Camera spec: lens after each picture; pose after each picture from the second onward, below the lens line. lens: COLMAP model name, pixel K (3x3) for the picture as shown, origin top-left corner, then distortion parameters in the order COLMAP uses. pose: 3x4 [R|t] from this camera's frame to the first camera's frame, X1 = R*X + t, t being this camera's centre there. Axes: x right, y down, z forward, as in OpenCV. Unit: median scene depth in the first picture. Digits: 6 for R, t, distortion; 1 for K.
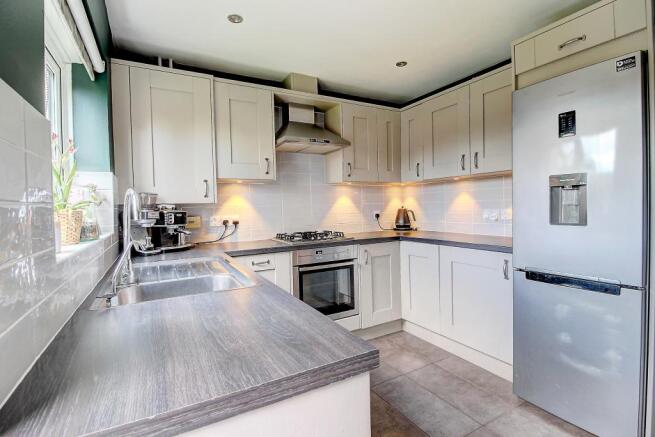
lens RADIAL K [[318.3, 0, 329.0], [0, 318.3, 214.4], [0, 0, 1]] dist [0.020280, -0.000001]
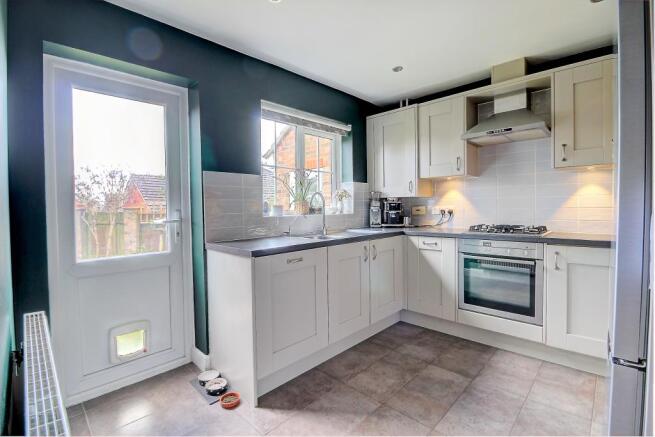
lens RADIAL K [[302.8, 0, 327.5], [0, 302.8, 218.5], [0, 0, 1]] dist [0.000006, 0.000027]
pose [[0.283018, 0.055690, -0.957496, 0.699821], [-0.022375, 0.998425, 0.051457, 0.000862], [0.958854, 0.006861, 0.283818, 0.232282]]
